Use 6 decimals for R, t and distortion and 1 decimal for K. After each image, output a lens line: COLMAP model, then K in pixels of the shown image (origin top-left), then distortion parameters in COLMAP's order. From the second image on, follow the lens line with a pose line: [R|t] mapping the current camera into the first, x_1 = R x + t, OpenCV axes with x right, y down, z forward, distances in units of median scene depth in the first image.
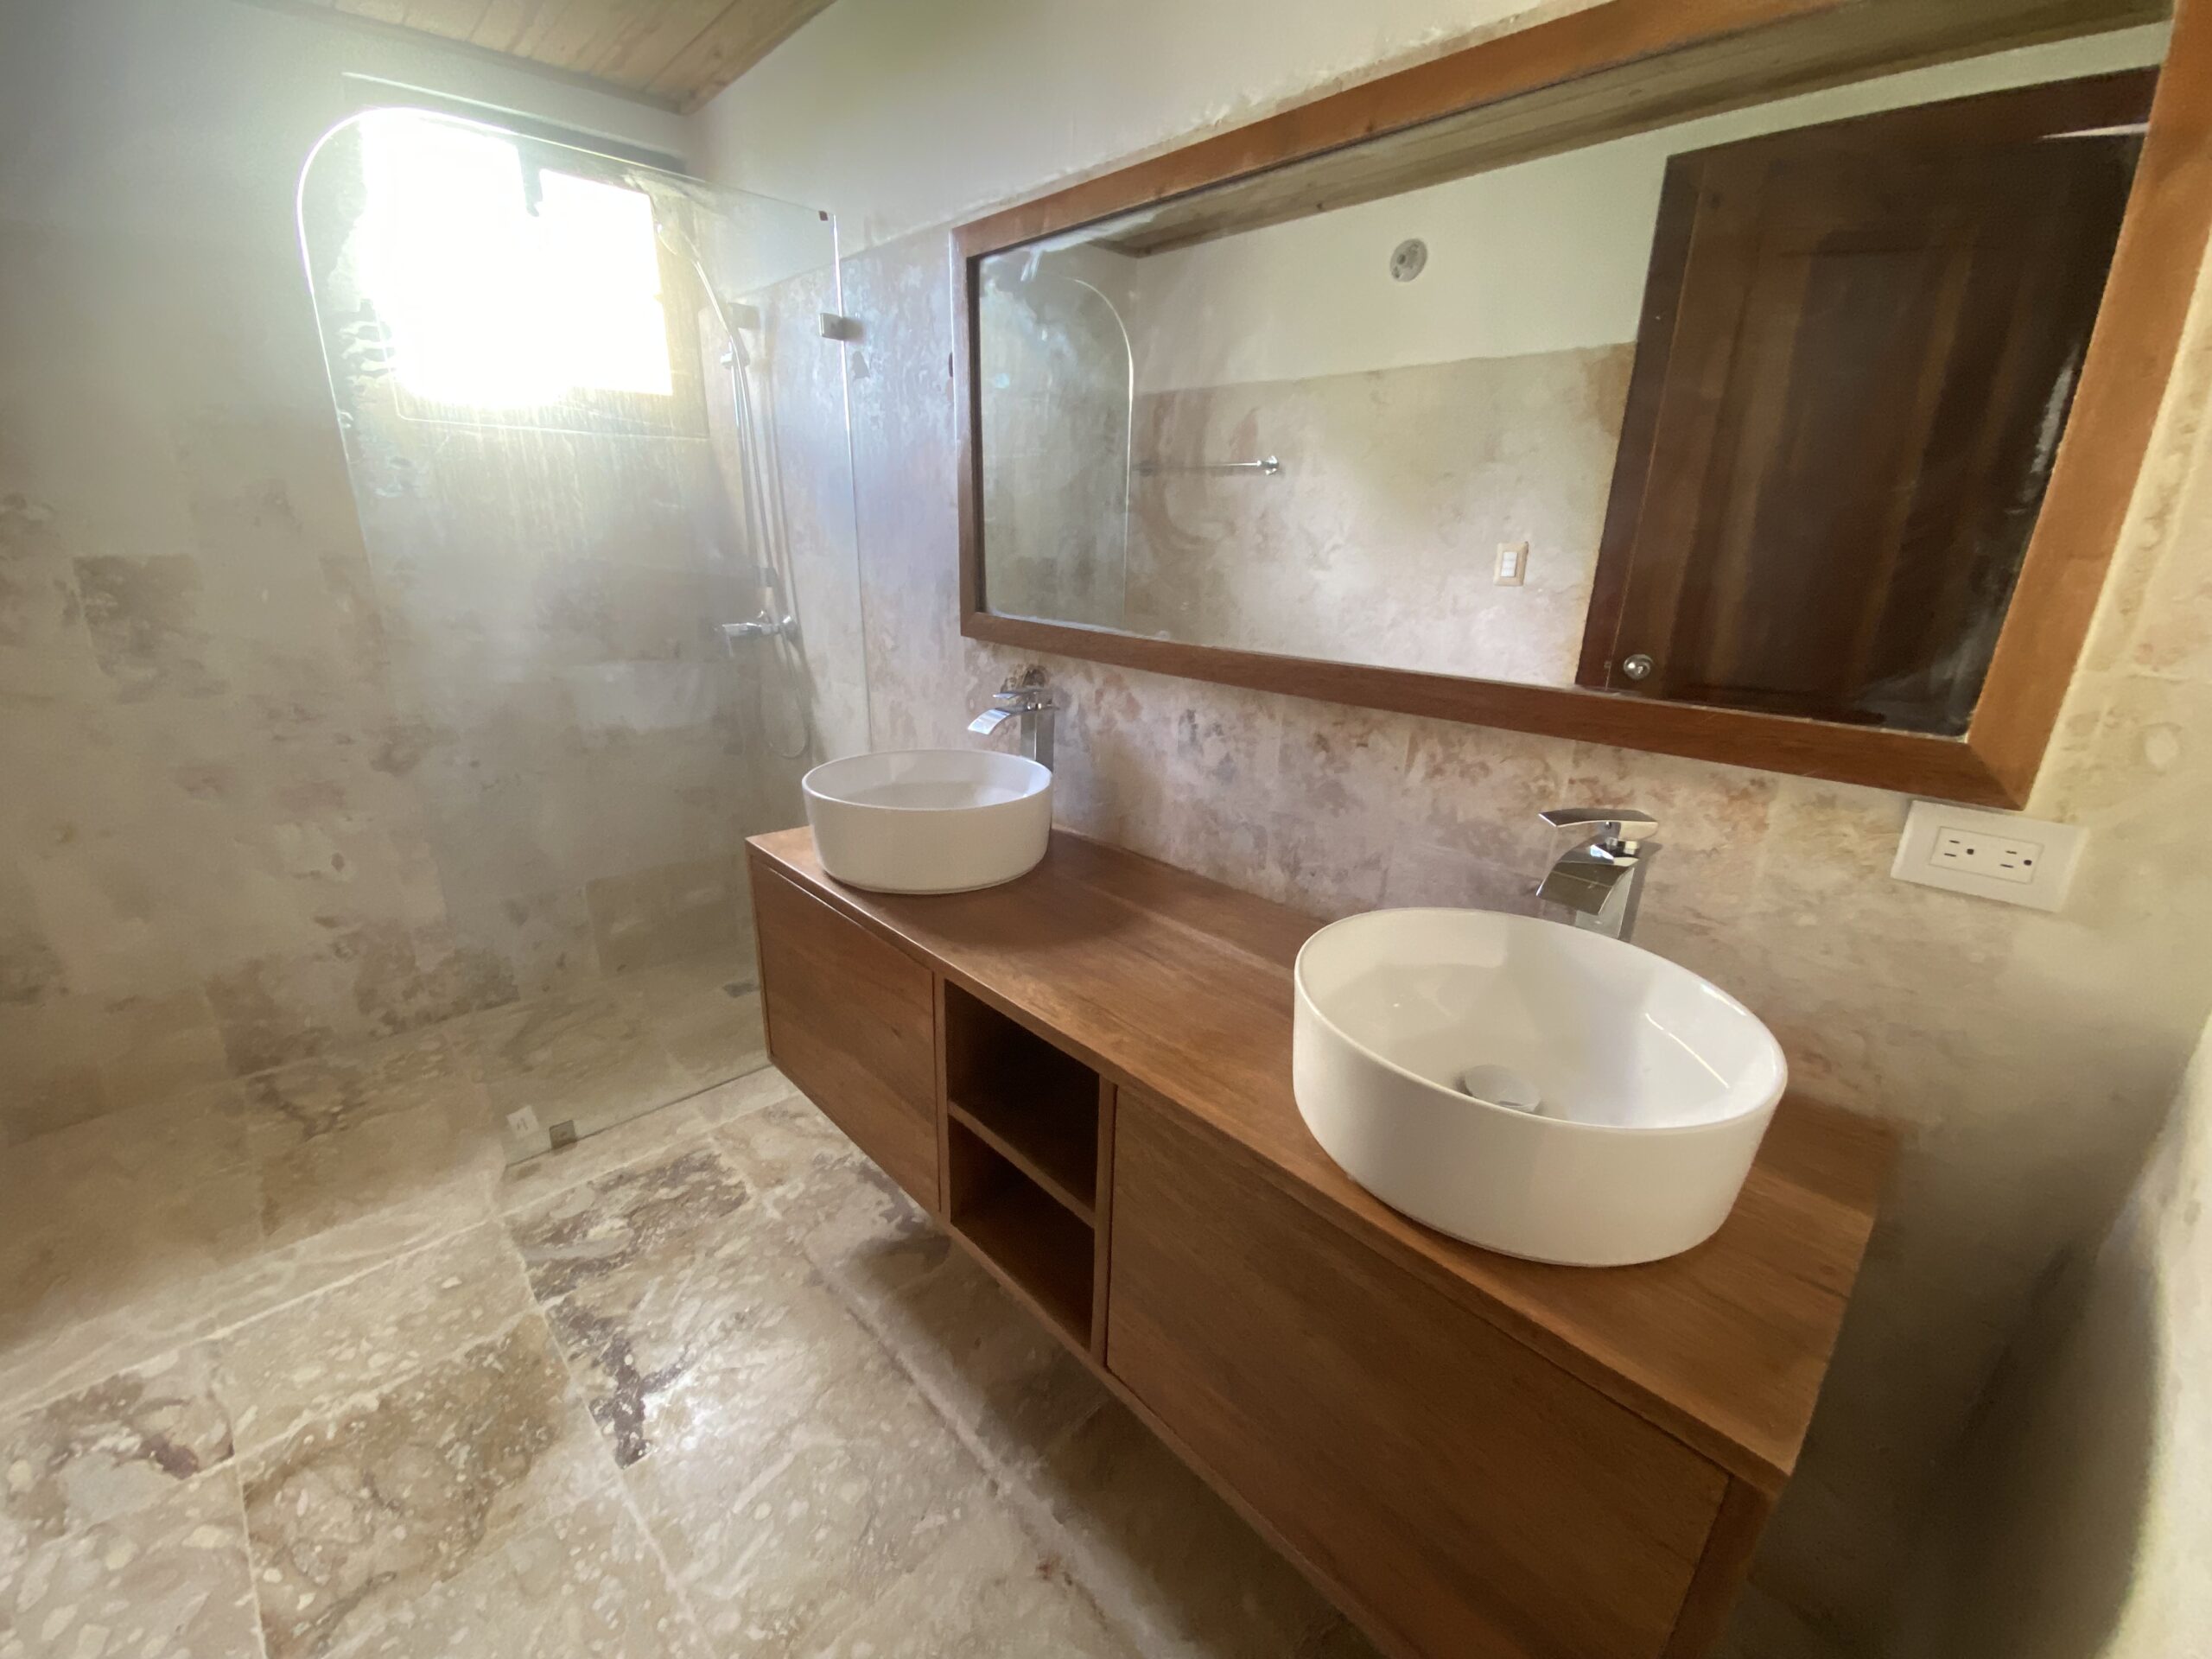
lens RADIAL K [[897.1, 0, 1106.0], [0, 897.1, 829.5], [0, 0, 1]] dist [0.016854, -0.020707]
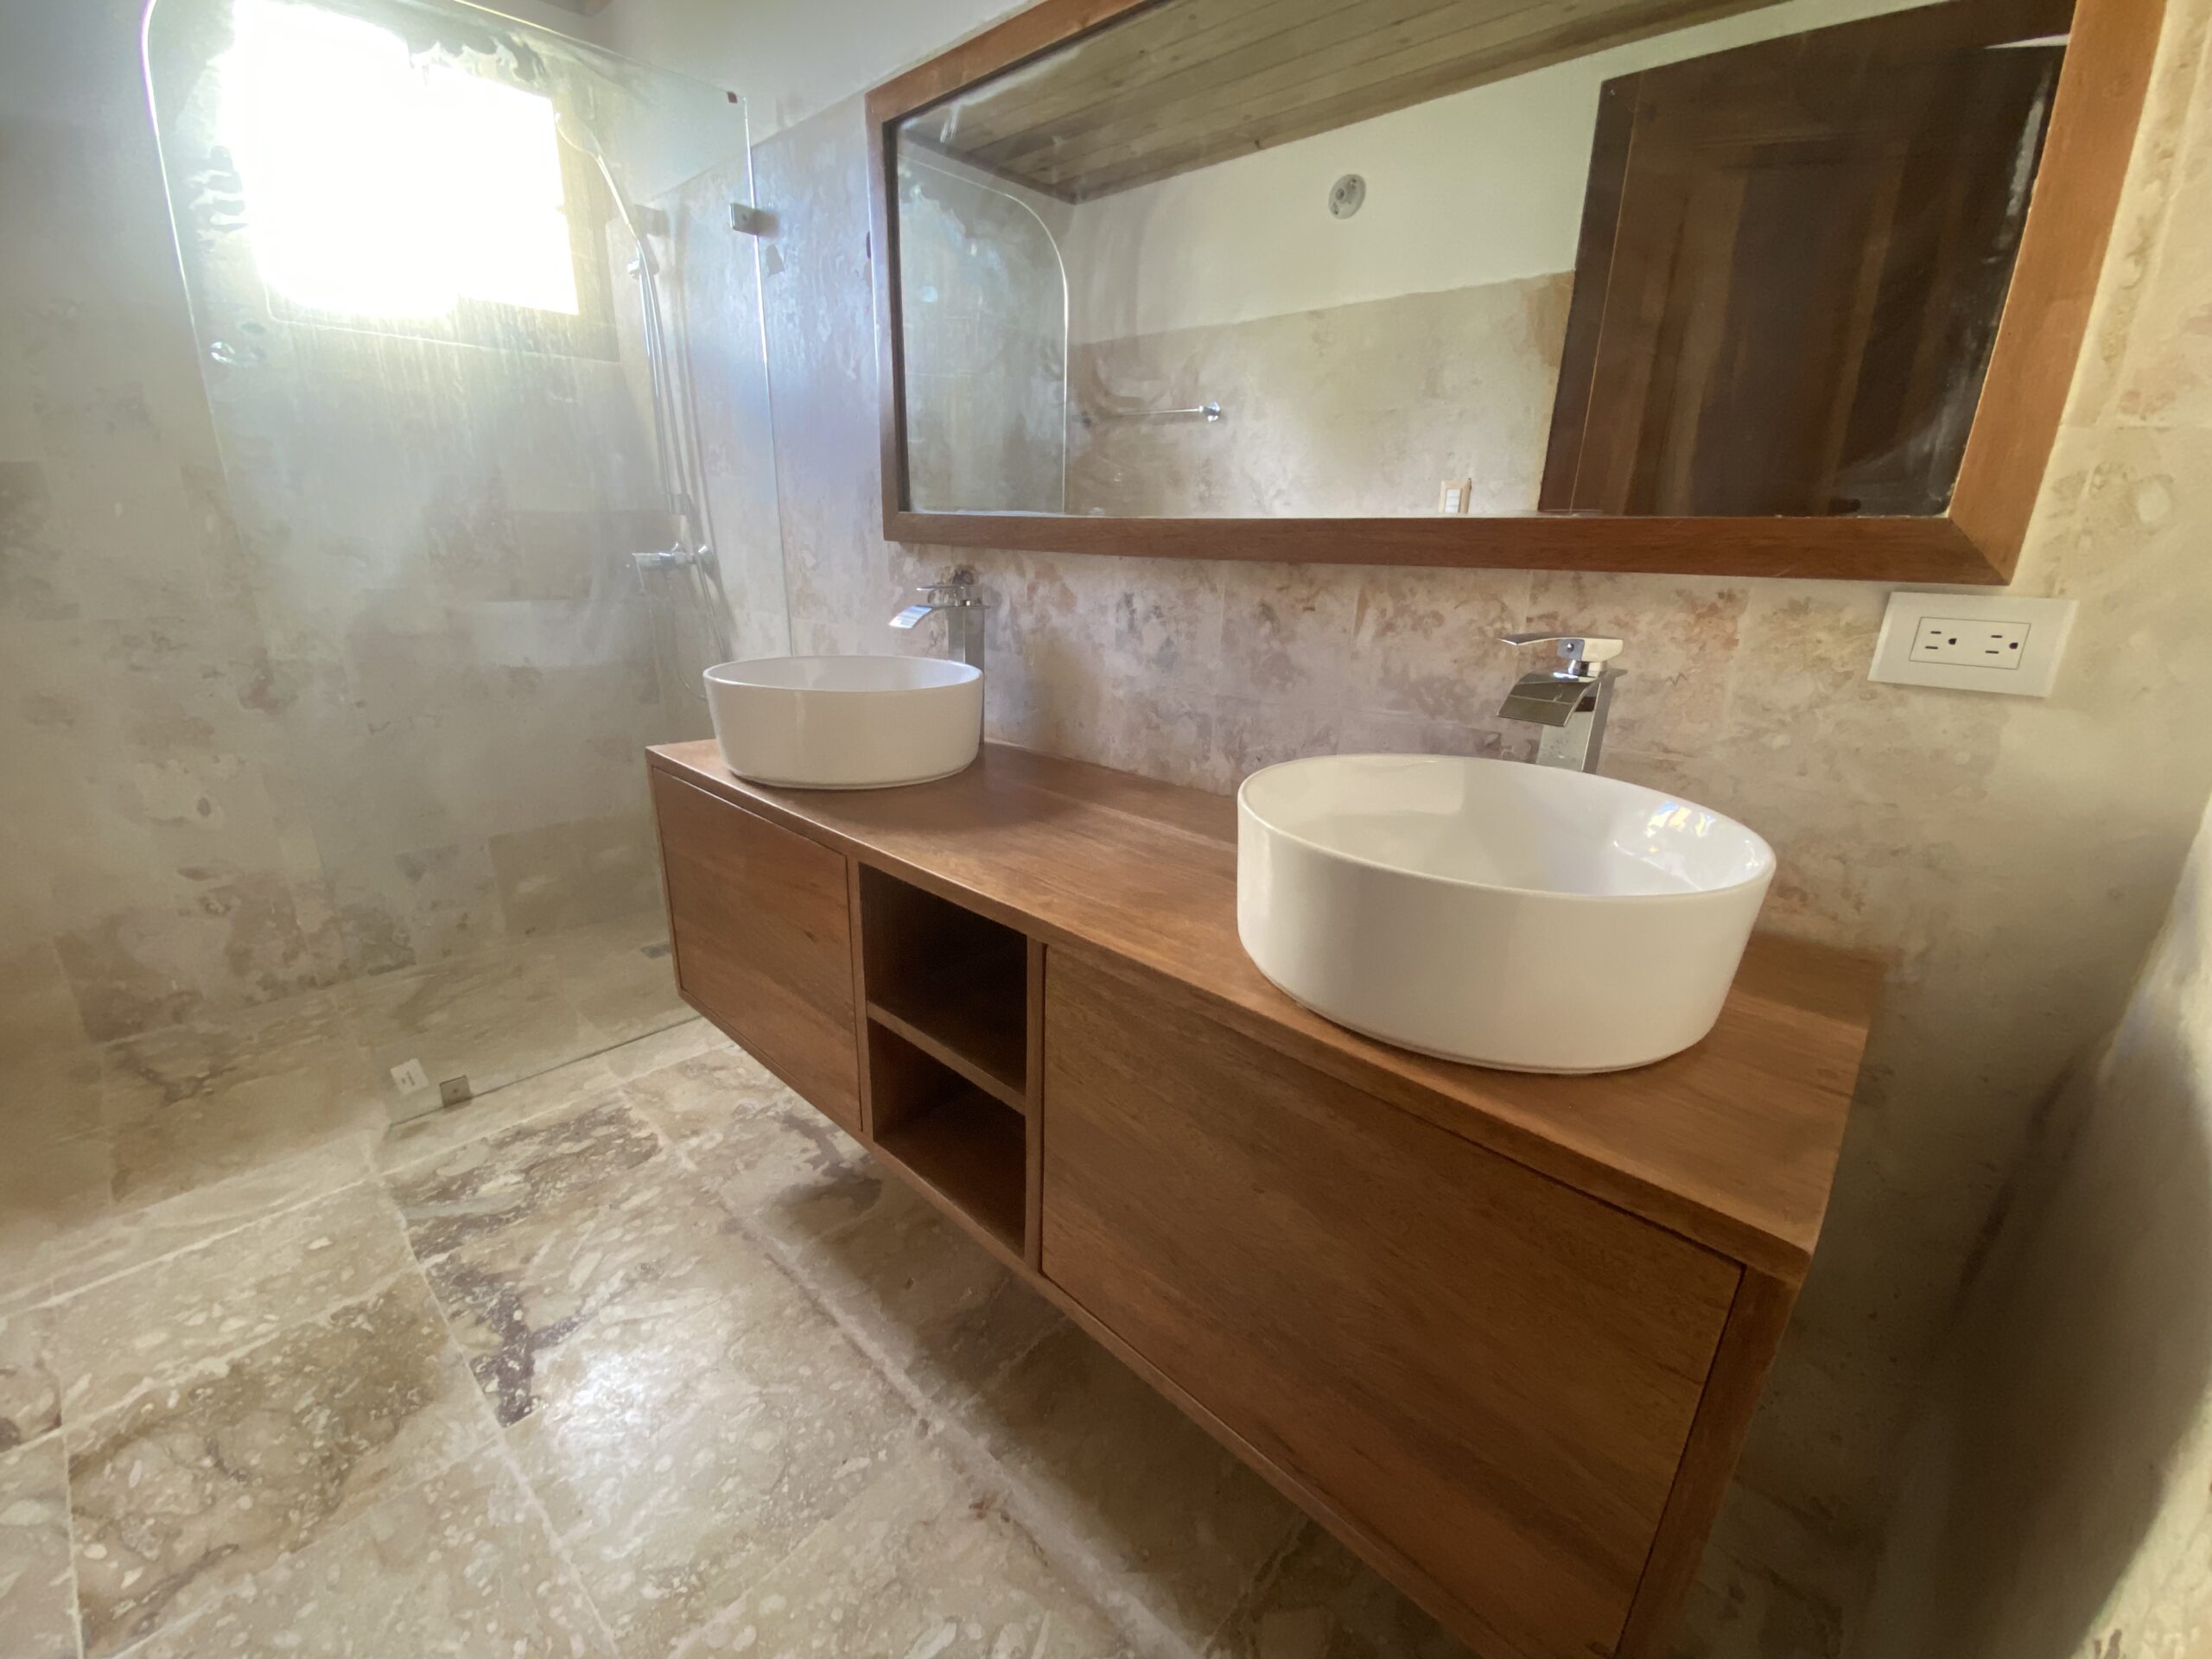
lens RADIAL K [[898.0, 0, 1105.9], [0, 898.0, 833.9], [0, 0, 1]] dist [0.011225, -0.016958]
pose [[0.998503, -0.014859, 0.052636, 0.019266], [0.015283, 0.999854, -0.007679, 0.131906], [-0.052514, 0.008472, 0.998584, 0.070661]]
